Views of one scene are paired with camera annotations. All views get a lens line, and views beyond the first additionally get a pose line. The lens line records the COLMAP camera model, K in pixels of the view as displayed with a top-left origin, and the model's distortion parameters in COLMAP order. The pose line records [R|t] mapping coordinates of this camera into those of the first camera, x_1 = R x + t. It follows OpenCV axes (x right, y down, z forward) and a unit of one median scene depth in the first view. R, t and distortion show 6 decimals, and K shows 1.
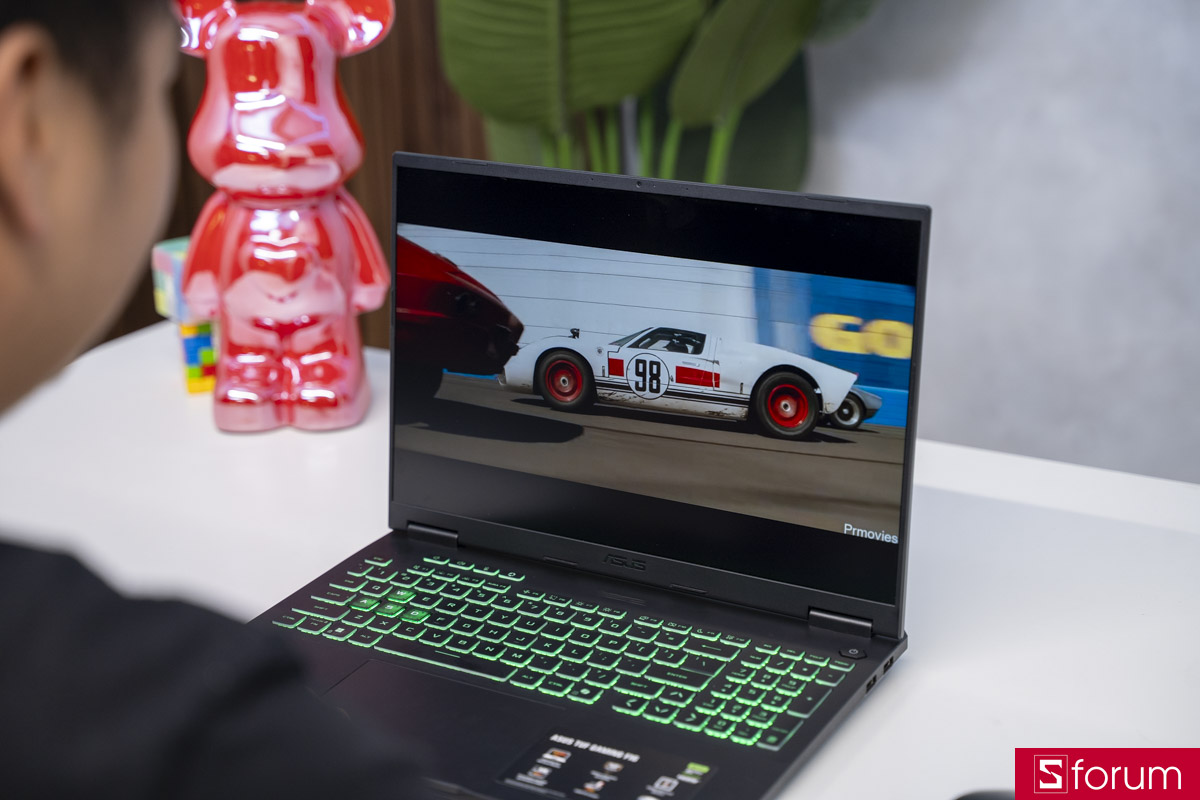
lens RADIAL K [[2020.6, 0, 594.8], [0, 2020.6, 394.7], [0, 0, 1]] dist [0.209099, 0.000000]
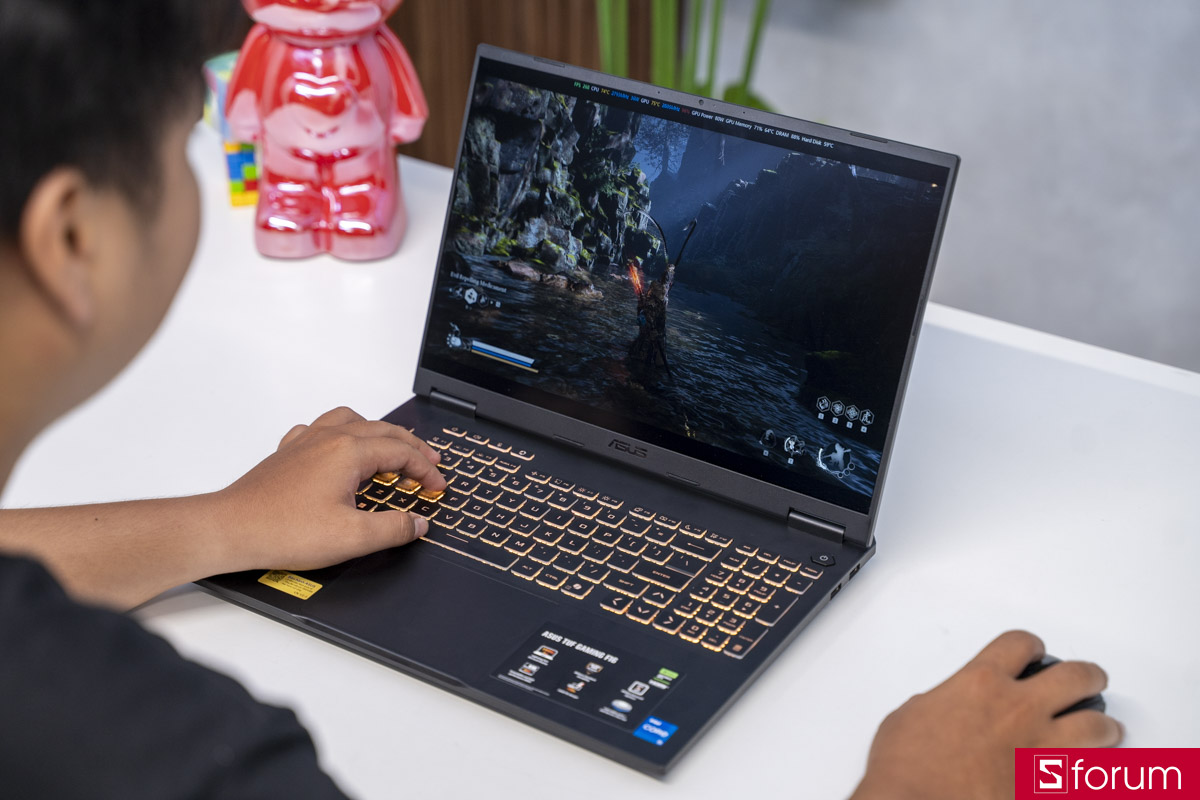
lens RADIAL K [[2193.2, 0, 595.0], [0, 2193.2, 396.5], [0, 0, 1]] dist [0.259031, 0.000000]
pose [[0.998206, 0.047960, -0.035832, 0.040813], [-0.040650, 0.982376, 0.182444, -0.166943], [0.043950, -0.180660, 0.982563, -0.156039]]
